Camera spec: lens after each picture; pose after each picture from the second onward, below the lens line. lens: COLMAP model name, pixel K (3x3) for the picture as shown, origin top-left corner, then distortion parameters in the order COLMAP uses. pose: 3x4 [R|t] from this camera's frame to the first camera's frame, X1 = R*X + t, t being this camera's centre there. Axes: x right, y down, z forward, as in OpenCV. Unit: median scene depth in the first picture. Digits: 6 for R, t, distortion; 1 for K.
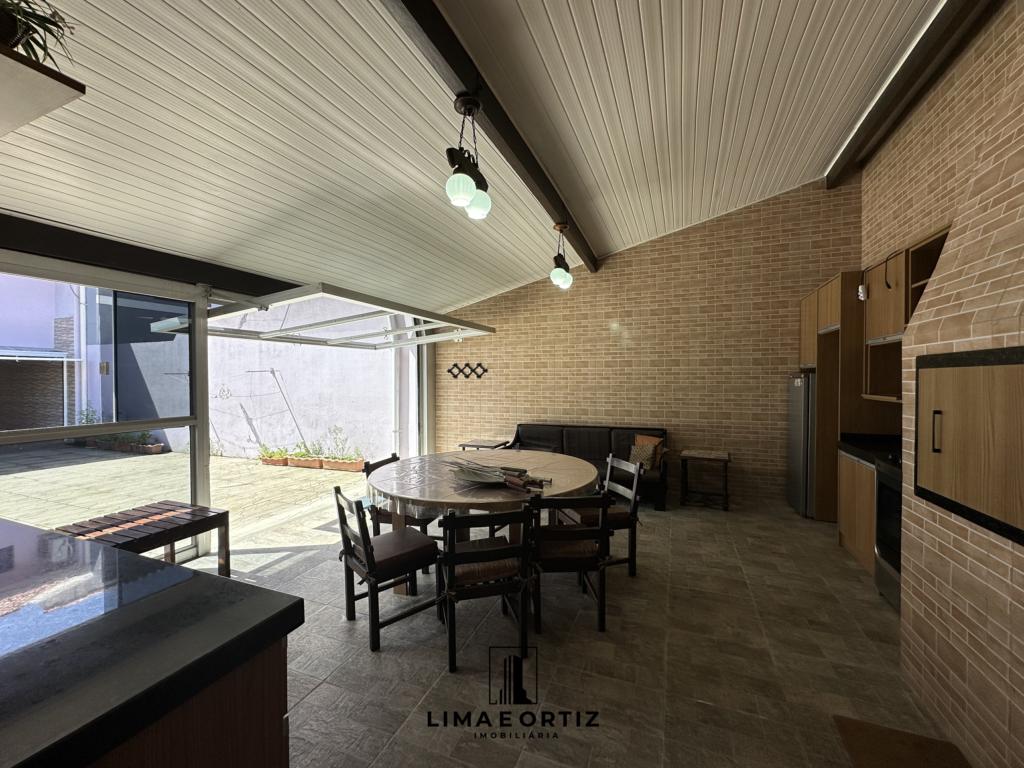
lens RADIAL K [[408.5, 0, 512.3], [0, 408.5, 382.8], [0, 0, 1]] dist [-0.004091, 0.000646]
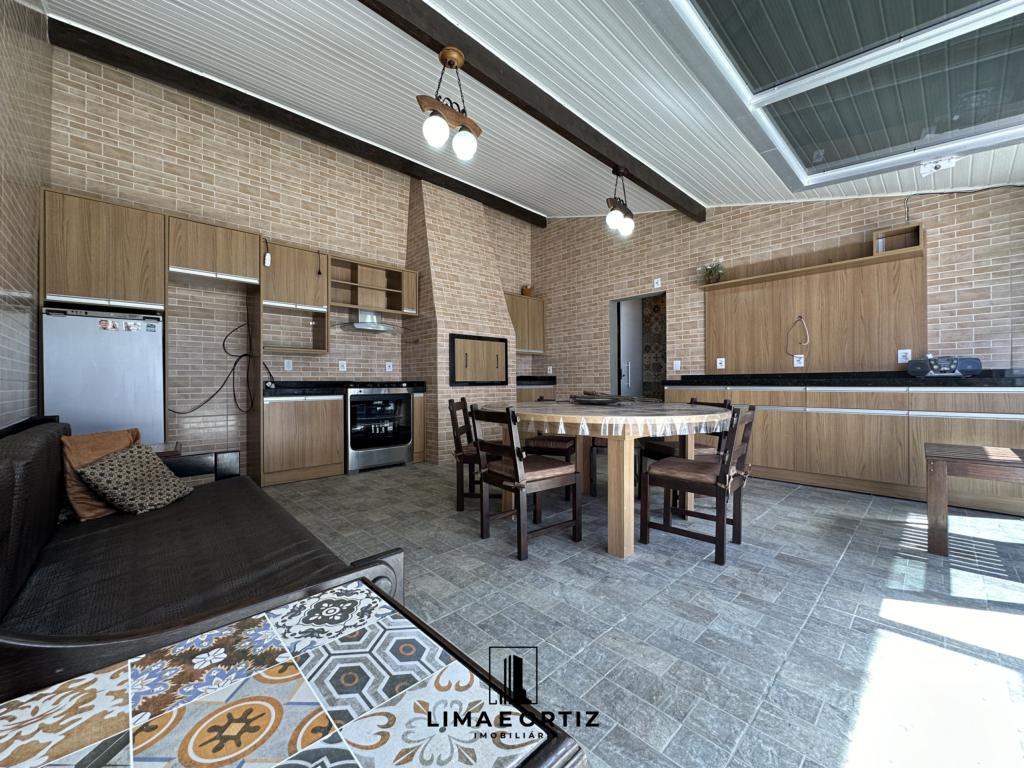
lens RADIAL K [[408.5, 0, 518.8], [0, 408.5, 385.1], [0, 0, 1]] dist [-0.004091, 0.000646]
pose [[-0.915678, 0.009336, 0.401804, -0.220069], [0.016057, 0.999782, 0.013361, 0.112785], [-0.401592, 0.018686, -0.915628, 1.515611]]
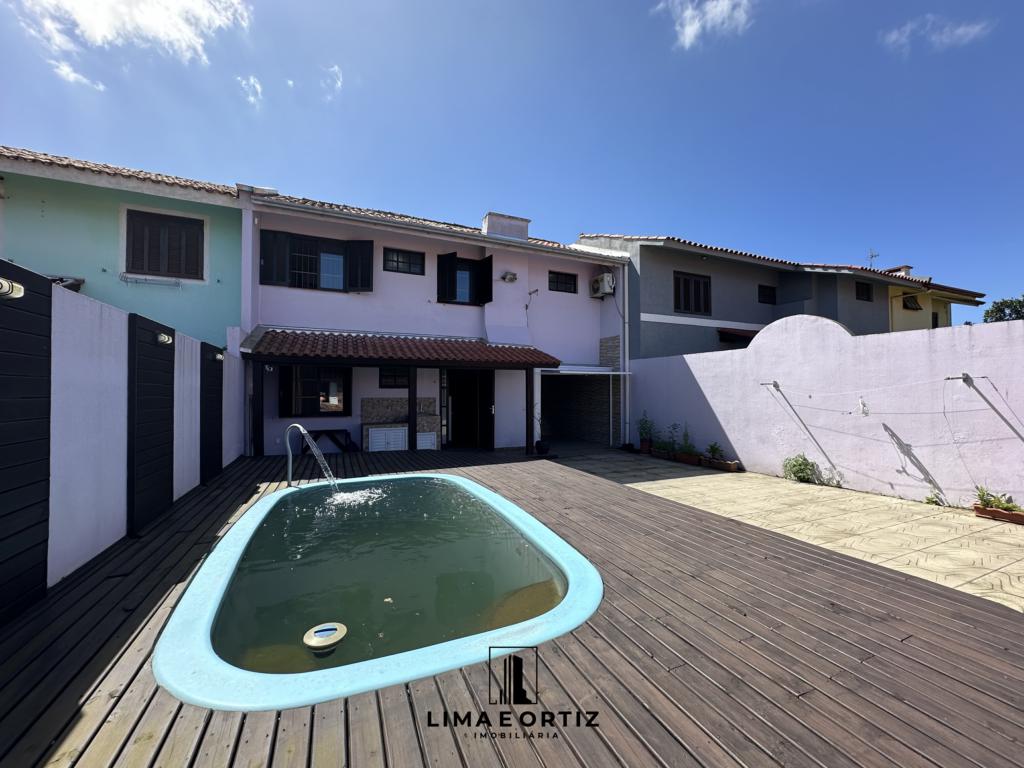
lens RADIAL K [[408.5, 0, 512.9], [0, 408.5, 388.0], [0, 0, 1]] dist [-0.004091, 0.000646]
pose [[0.719412, -0.004631, -0.694568, -1.328670], [-0.008220, 0.999851, -0.015180, 0.007142], [0.694535, 0.016629, 0.719267, -0.035002]]
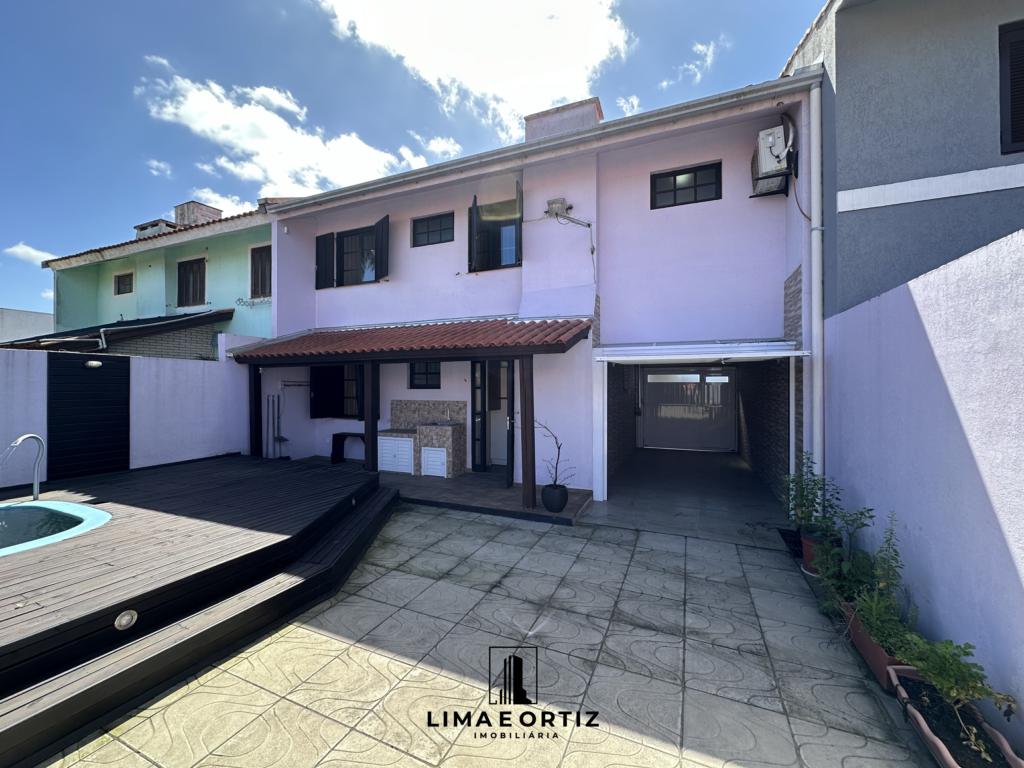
lens RADIAL K [[408.5, 0, 510.9], [0, 408.5, 386.7], [0, 0, 1]] dist [-0.004091, 0.000646]
pose [[-0.028570, 0.004220, -0.999583, -1.557750], [-0.009791, 0.999942, 0.004501, -0.047380], [0.999544, 0.009915, -0.028527, 1.773353]]
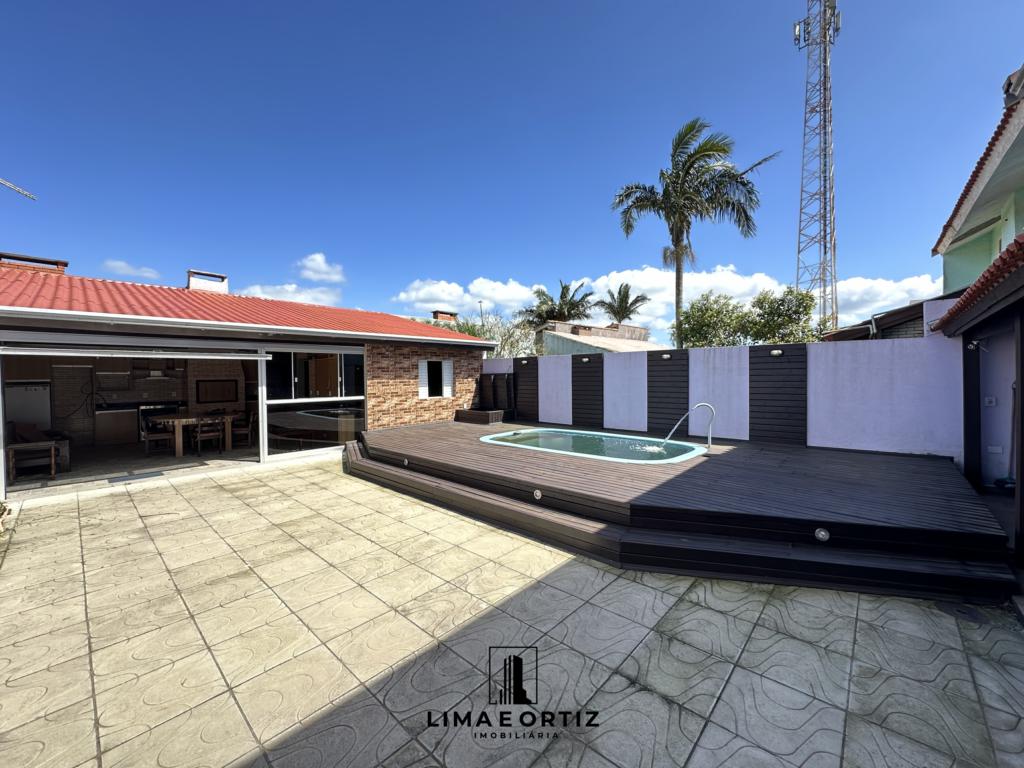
lens RADIAL K [[408.5, 0, 515.1], [0, 408.5, 380.3], [0, 0, 1]] dist [-0.004091, 0.000646]
pose [[-0.938759, 0.010544, 0.344414, -2.500375], [0.018519, 0.999631, 0.019873, -0.043390], [-0.344077, 0.025035, -0.938608, 2.304583]]
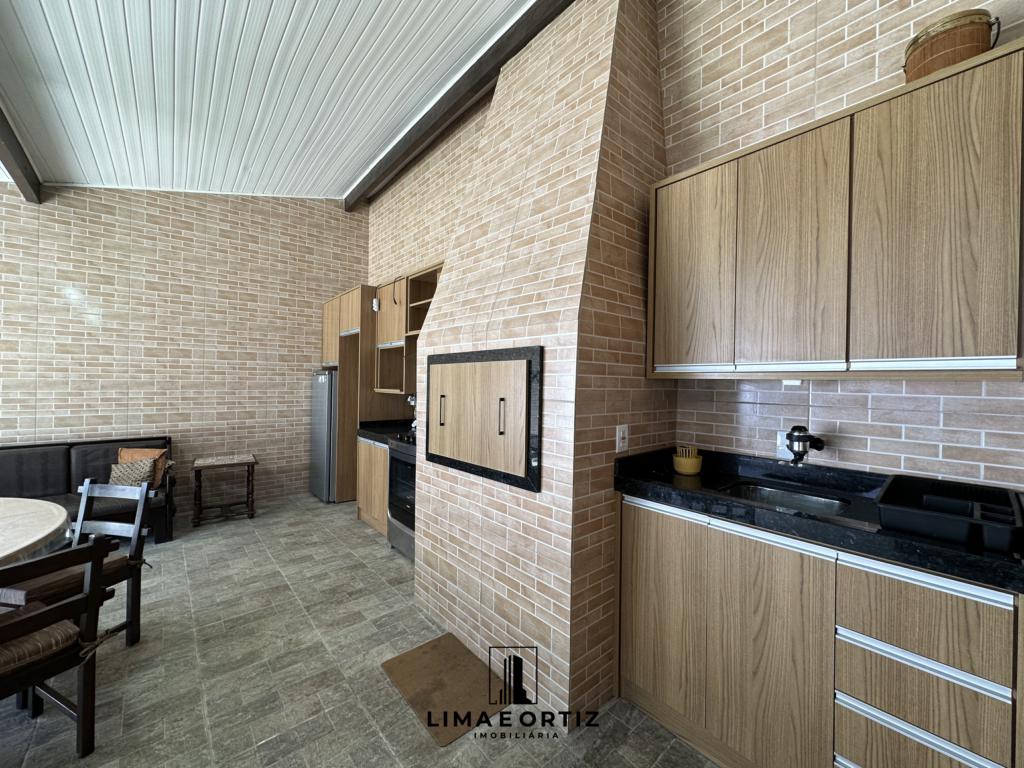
lens RADIAL K [[408.5, 0, 513.8], [0, 408.5, 383.1], [0, 0, 1]] dist [-0.004091, 0.000646]
pose [[0.455334, 0.007491, 0.890289, -0.029672], [-0.005005, 0.999970, -0.005855, 0.014575], [-0.890307, -0.001790, 0.455358, 0.067126]]
